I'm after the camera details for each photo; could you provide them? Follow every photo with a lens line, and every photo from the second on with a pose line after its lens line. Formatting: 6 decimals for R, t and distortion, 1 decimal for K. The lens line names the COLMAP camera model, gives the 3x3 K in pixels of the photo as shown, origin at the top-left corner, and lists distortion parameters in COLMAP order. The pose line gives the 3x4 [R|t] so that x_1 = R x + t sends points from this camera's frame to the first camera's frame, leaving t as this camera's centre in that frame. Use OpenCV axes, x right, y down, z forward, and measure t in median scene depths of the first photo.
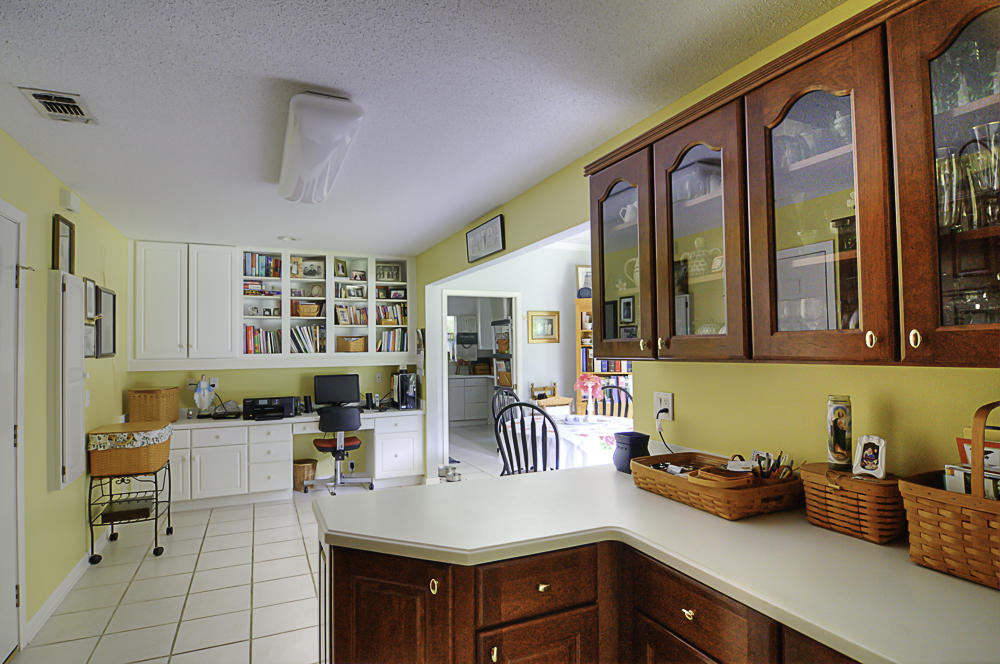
lens RADIAL K [[530.6, 0, 497.0], [0, 530.6, 336.7], [0, 0, 1]] dist [-0.015701, -0.002905]
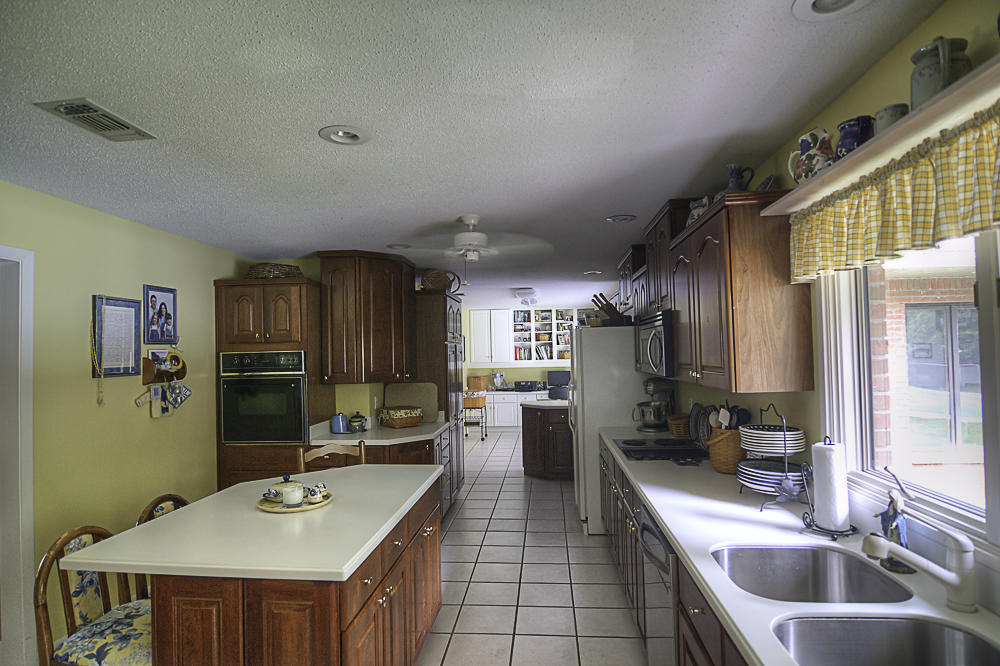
lens RADIAL K [[530.6, 0, 497.0], [0, 530.6, 337.7], [0, 0, 1]] dist [-0.015701, -0.002905]
pose [[0.869839, -0.022116, -0.492840, 0.468708], [0.023491, 0.999718, -0.003400, -0.048621], [0.492776, -0.008620, 0.870113, -0.810788]]
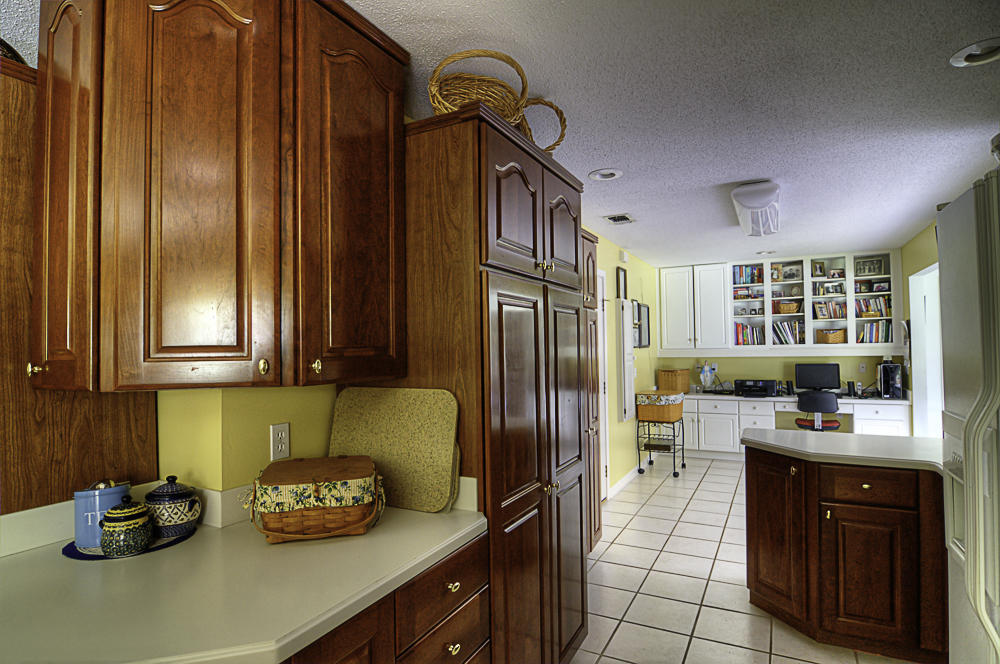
lens RADIAL K [[530.6, 0, 497.0], [0, 530.6, 336.7], [0, 0, 1]] dist [-0.015701, -0.002905]
pose [[0.610575, -0.014780, -0.791820, 0.178921], [0.027191, 0.999628, 0.002309, -0.006776], [0.791491, -0.022940, 0.610750, -0.234099]]
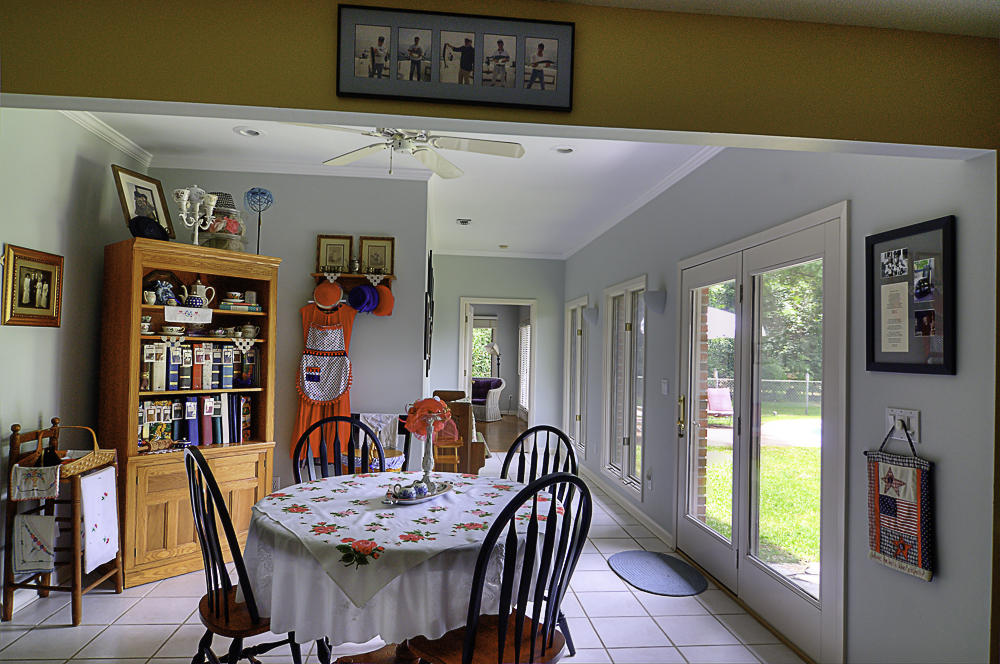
lens RADIAL K [[619.2, 0, 497.8], [0, 619.2, 337.5], [0, 0, 1]] dist [-0.010034, -0.003155]
pose [[0.322106, 0.039190, 0.945892, -0.317003], [-0.049377, 0.998478, -0.024554, 0.018396], [-0.945415, -0.038796, 0.323551, 0.621219]]
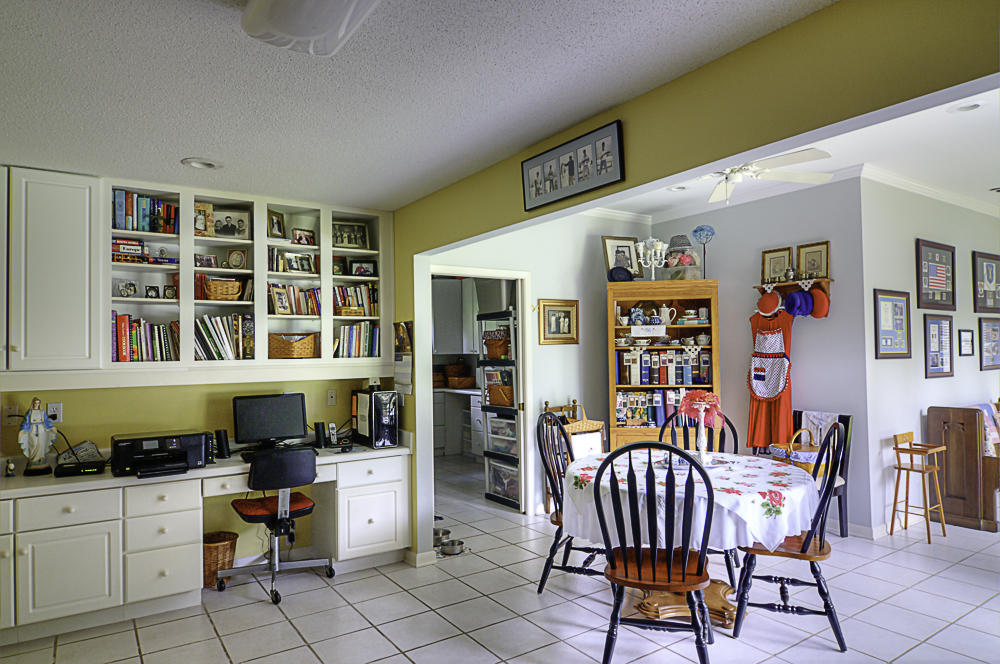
lens RADIAL K [[619.2, 0, 497.8], [0, 619.2, 337.5], [0, 0, 1]] dist [-0.010034, -0.003155]
pose [[0.986045, 0.001812, 0.166471, -0.164322], [-0.001172, 0.999992, -0.003938, 0.007485], [-0.166476, 0.003688, 0.986039, 0.245192]]
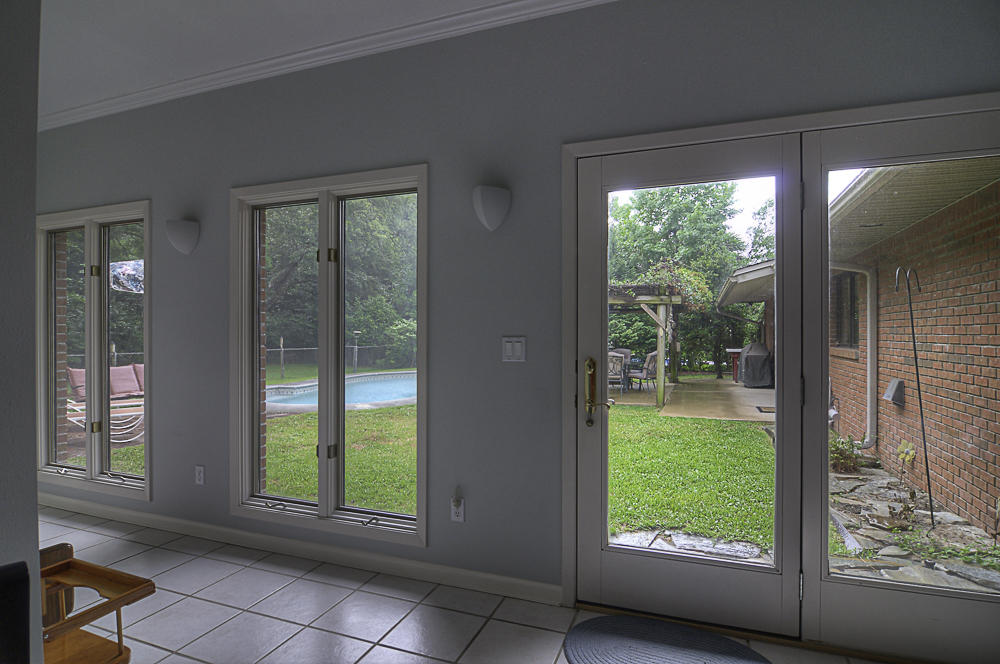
lens RADIAL K [[529.9, 0, 497.8], [0, 529.9, 331.1], [0, 0, 1]] dist [-0.014633, 0.000110]
pose [[-0.704815, 0.015017, 0.709233, 0.281028], [-0.009446, 0.999489, -0.030550, 0.054460], [-0.709329, -0.028232, -0.704312, 1.015559]]
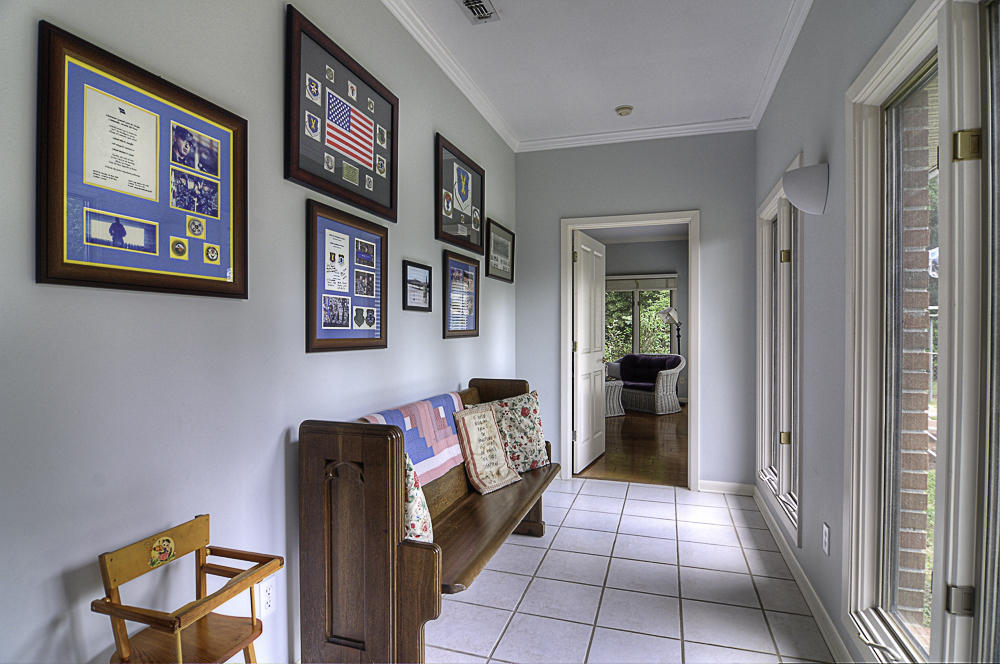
lens RADIAL K [[530.6, 0, 497.0], [0, 530.6, 336.7], [0, 0, 1]] dist [-0.015701, -0.002905]
pose [[0.670148, 0.001614, 0.742225, 0.477600], [-0.025829, 0.999443, 0.021148, 0.045810], [-0.741778, -0.033343, 0.669816, 0.753831]]
